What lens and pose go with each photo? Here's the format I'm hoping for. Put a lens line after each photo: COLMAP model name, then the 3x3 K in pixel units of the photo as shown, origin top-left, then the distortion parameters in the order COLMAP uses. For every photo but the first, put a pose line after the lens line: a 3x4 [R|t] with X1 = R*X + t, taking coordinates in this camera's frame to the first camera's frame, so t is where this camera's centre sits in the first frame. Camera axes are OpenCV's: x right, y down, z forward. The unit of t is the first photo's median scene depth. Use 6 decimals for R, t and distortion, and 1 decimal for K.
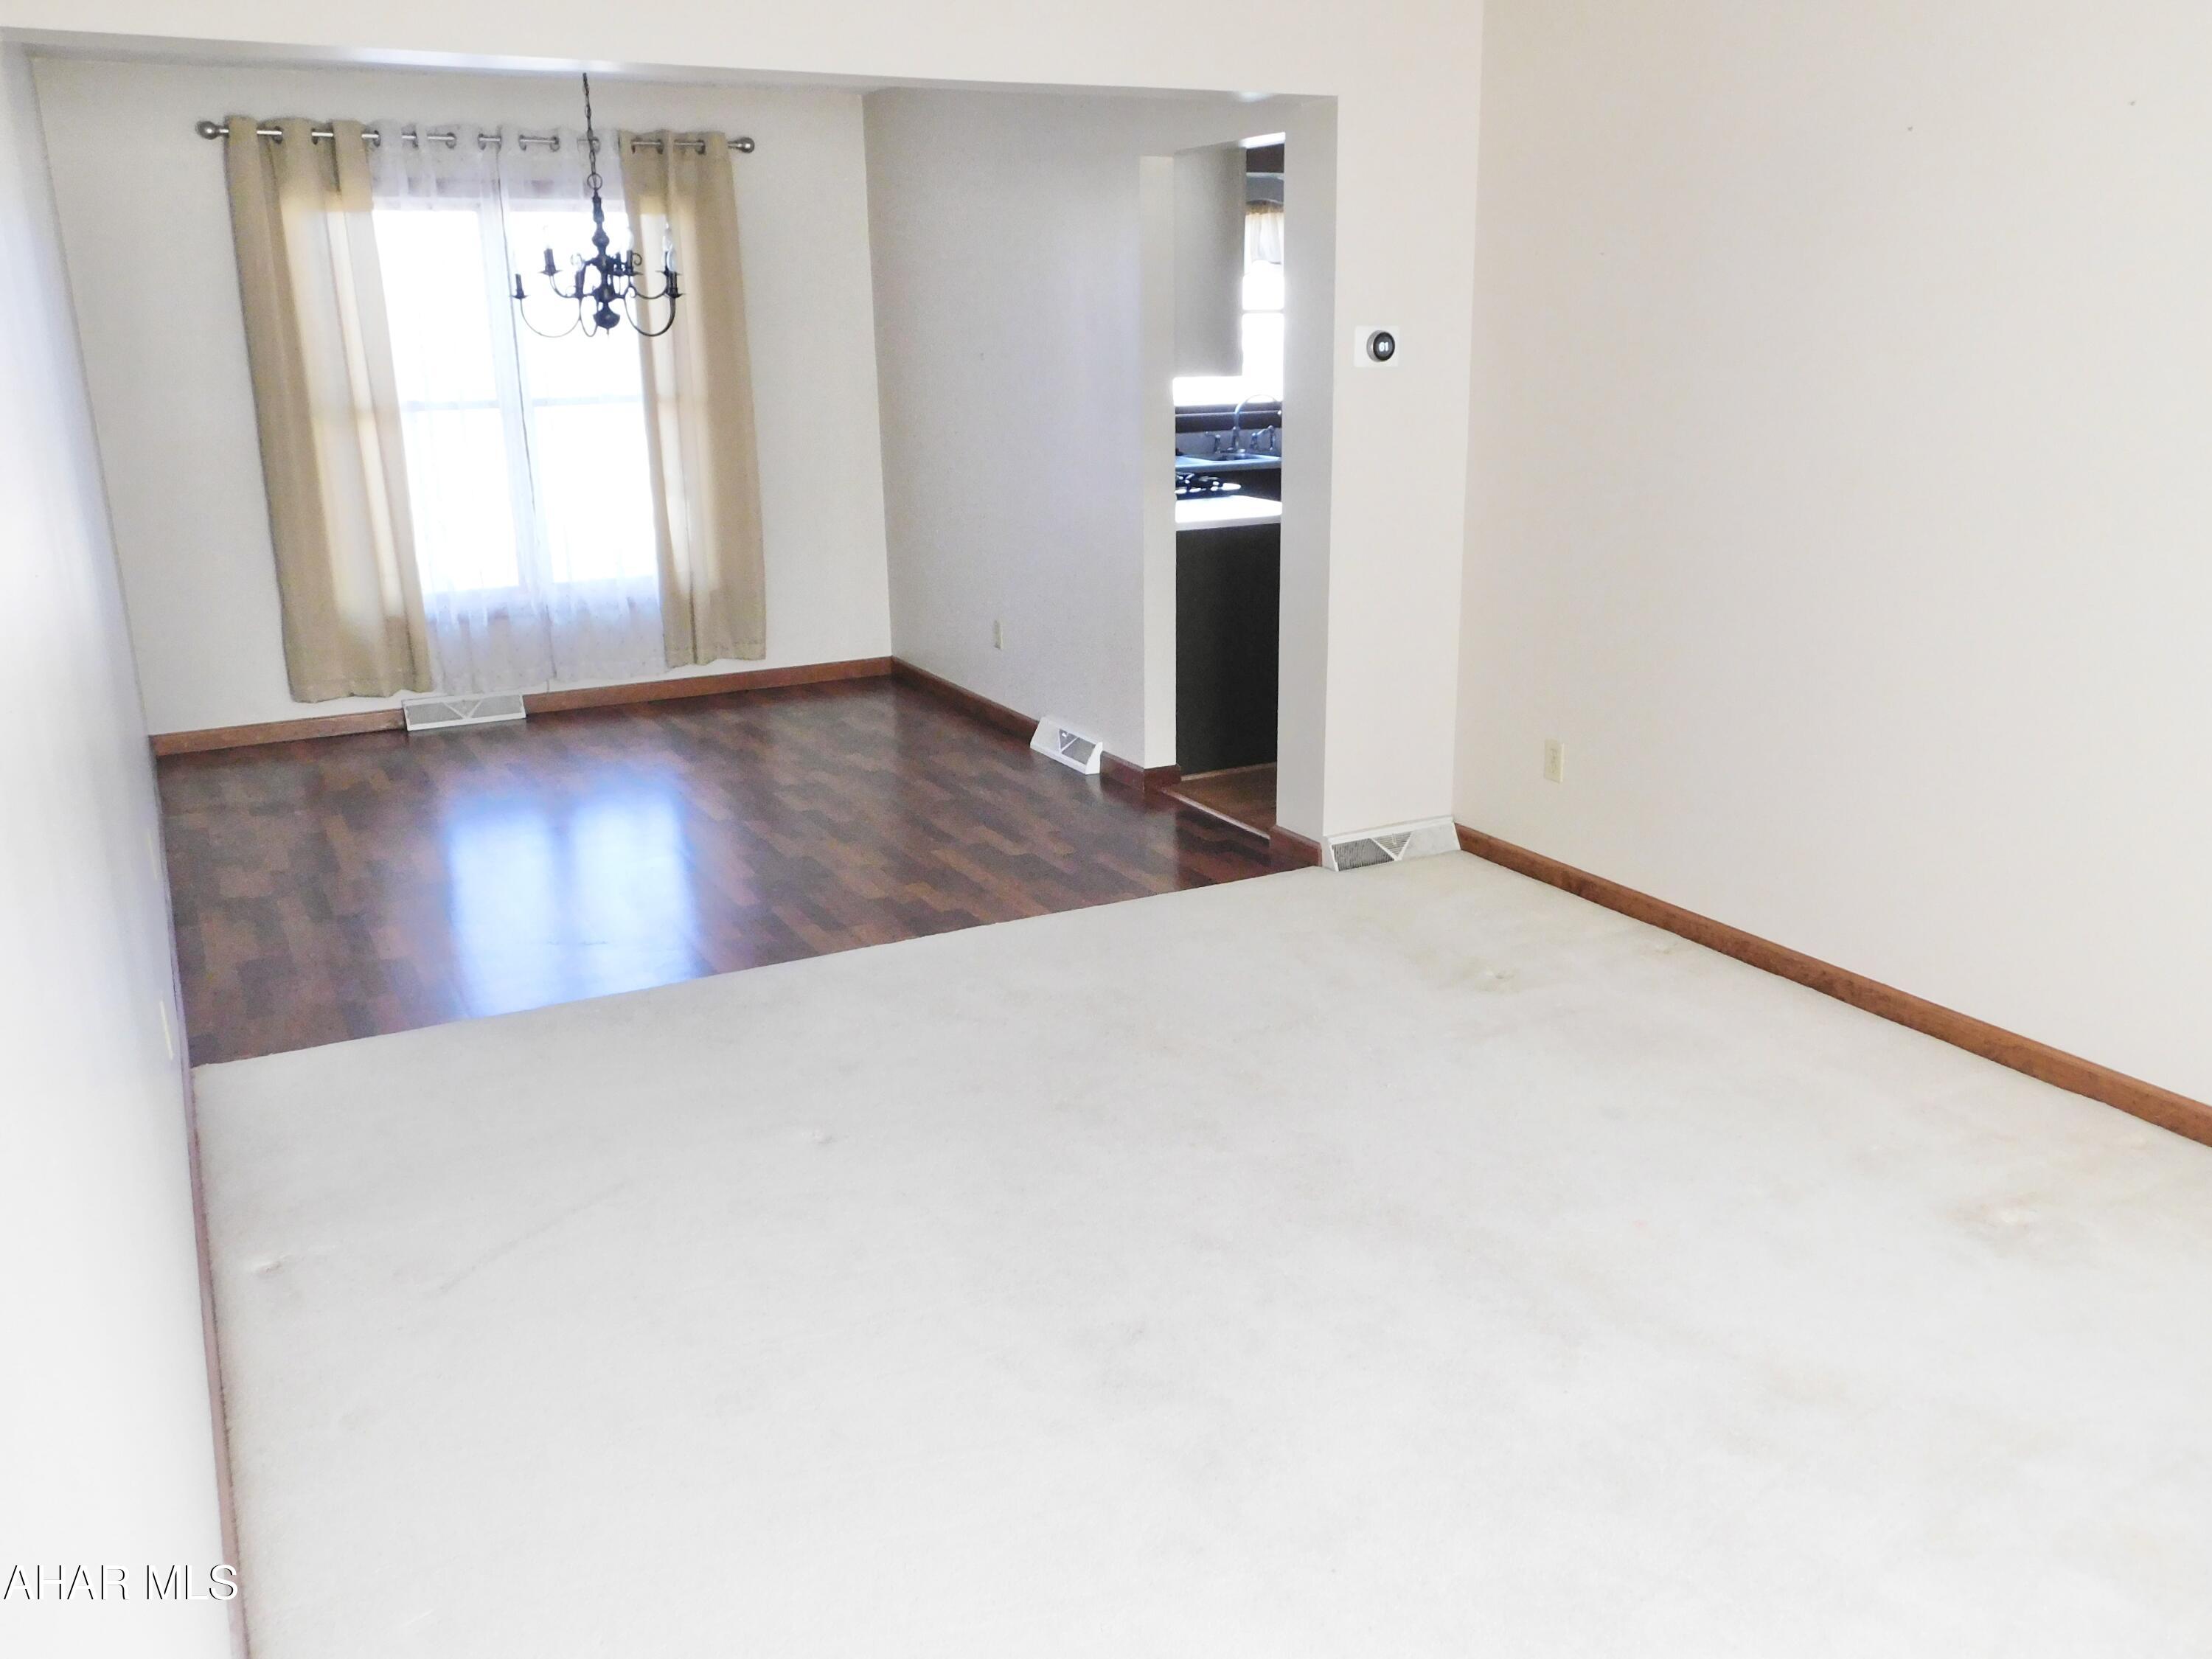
lens RADIAL K [[1787.3, 0, 1106.0], [0, 1787.3, 829.5], [0, 0, 1]] dist [0.009075, -0.004510]
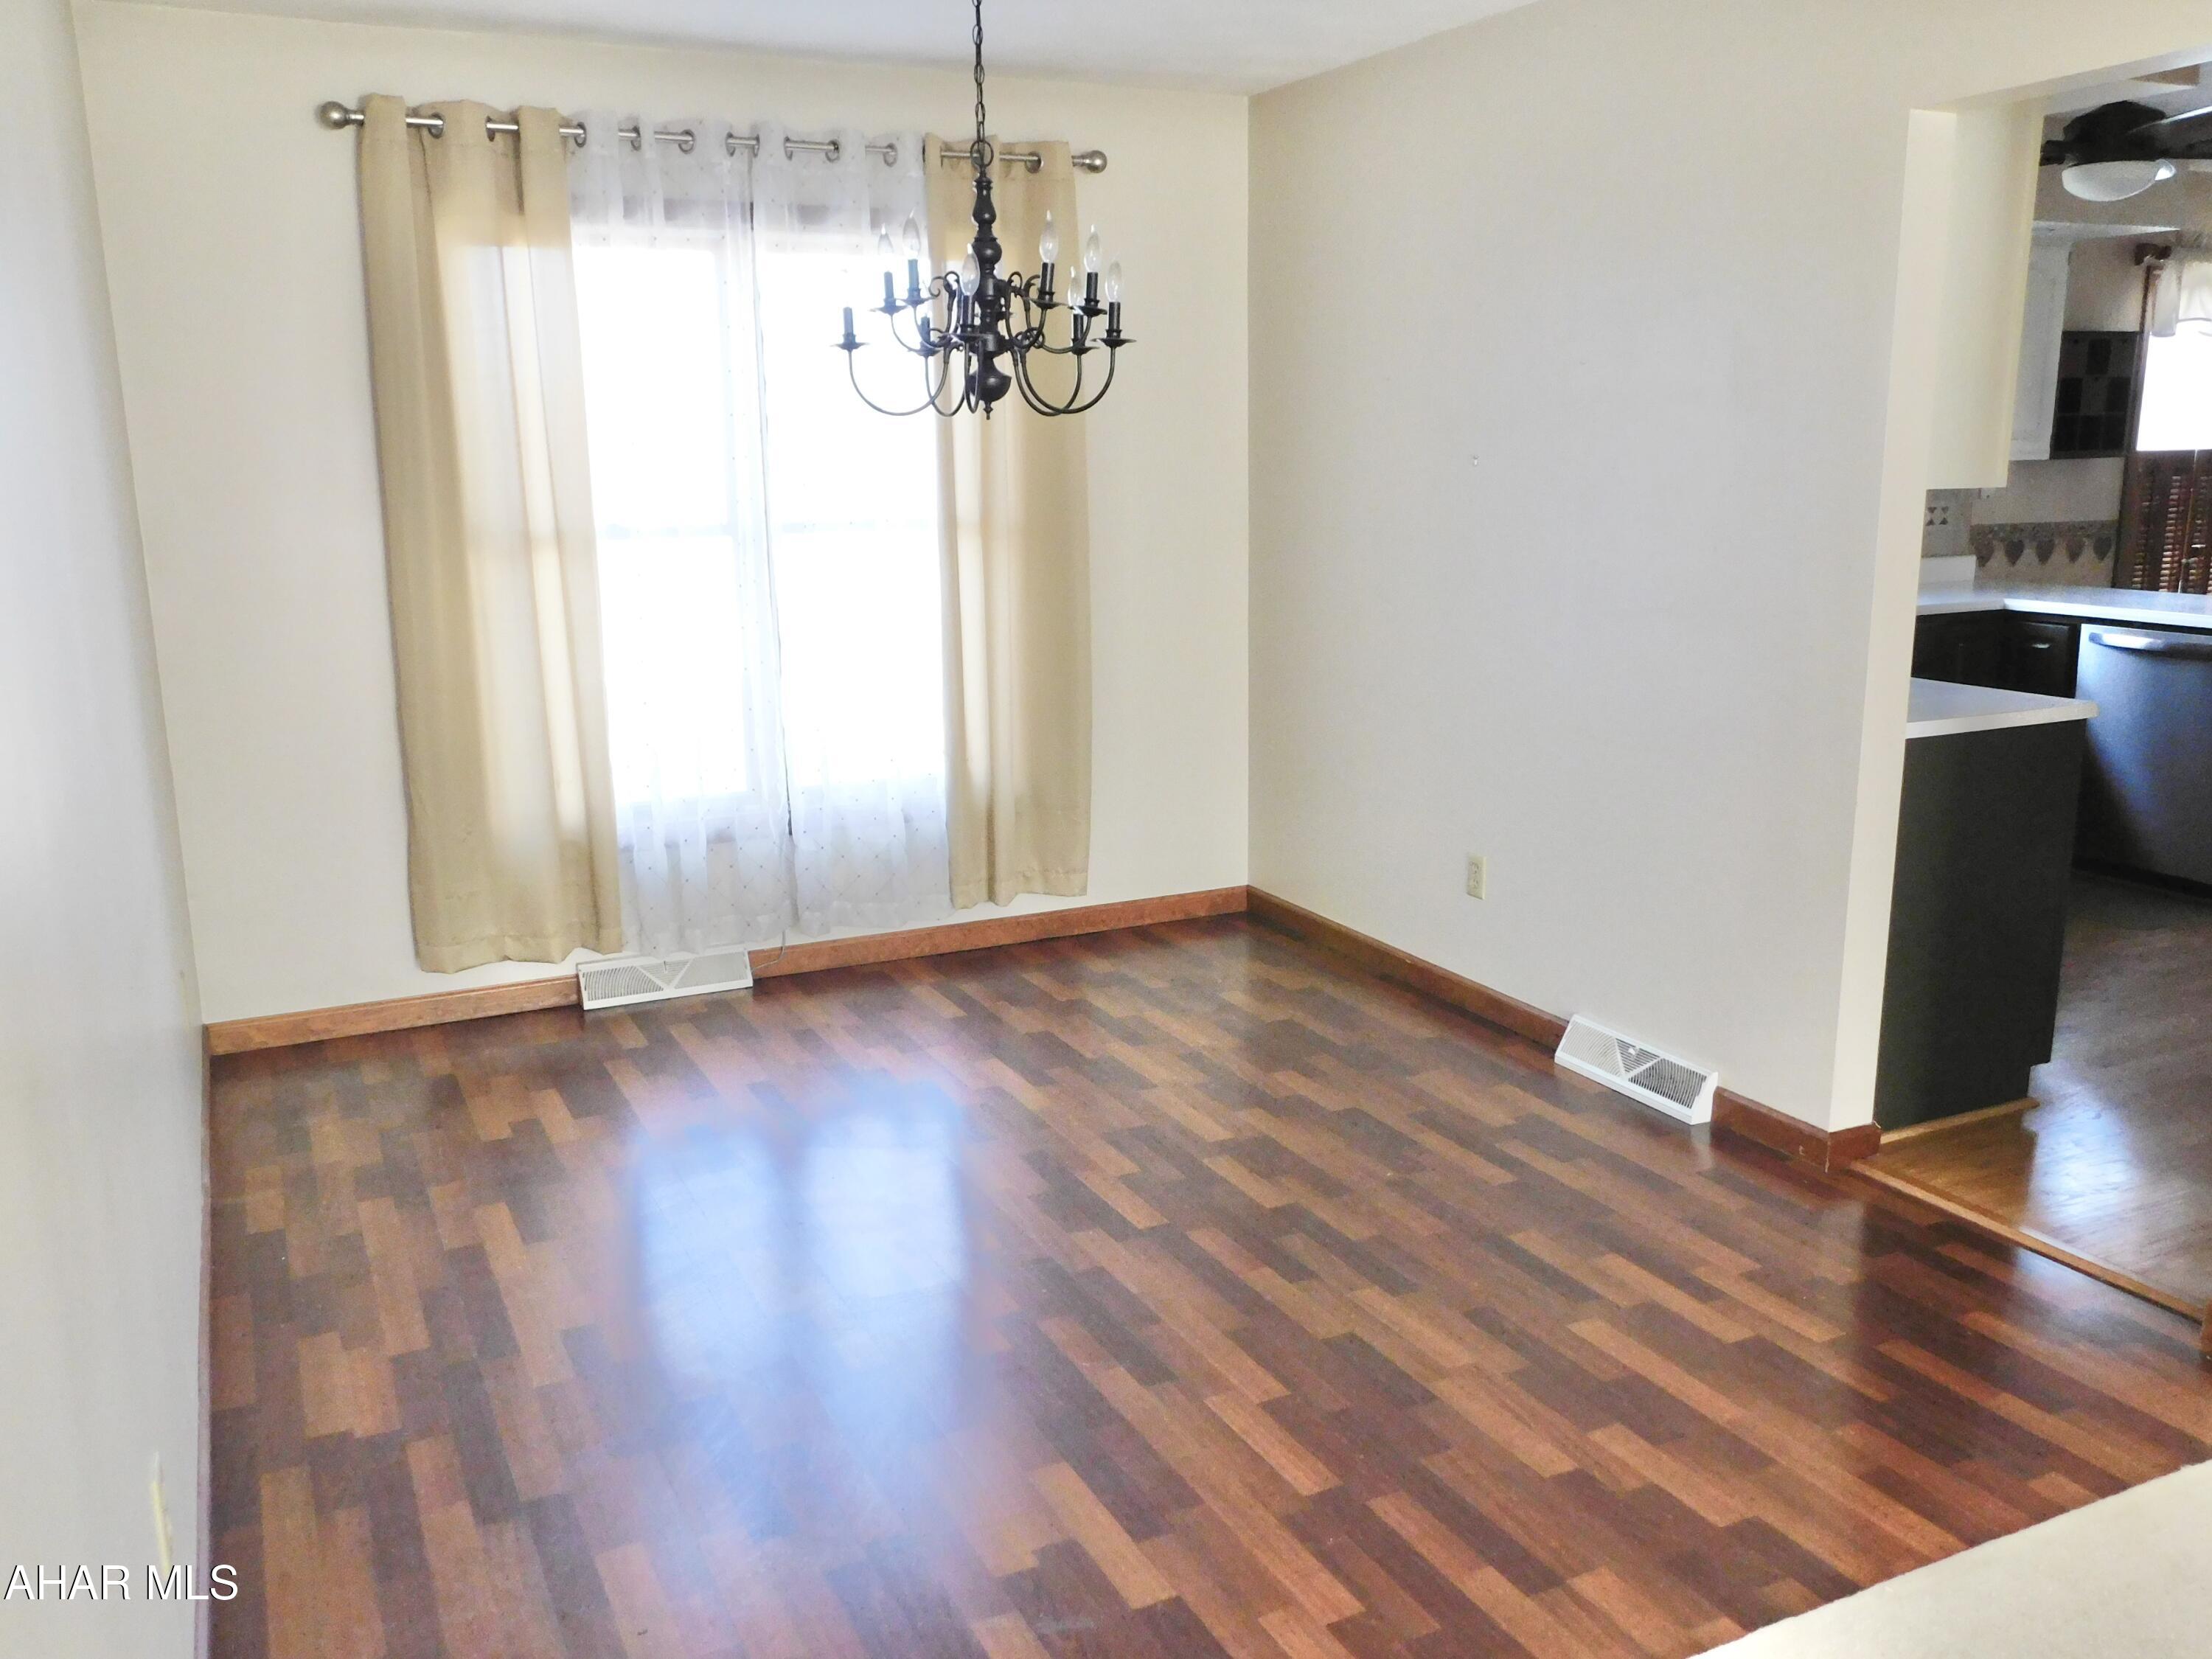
lens RADIAL K [[1787.3, 0, 1106.0], [0, 1787.3, 829.5], [0, 0, 1]] dist [0.009075, -0.004510]
pose [[0.999390, 0.010187, -0.033396, -0.179244], [-0.012558, 0.997355, -0.071593, -0.079533], [0.032578, 0.071968, 0.996875, 0.345994]]
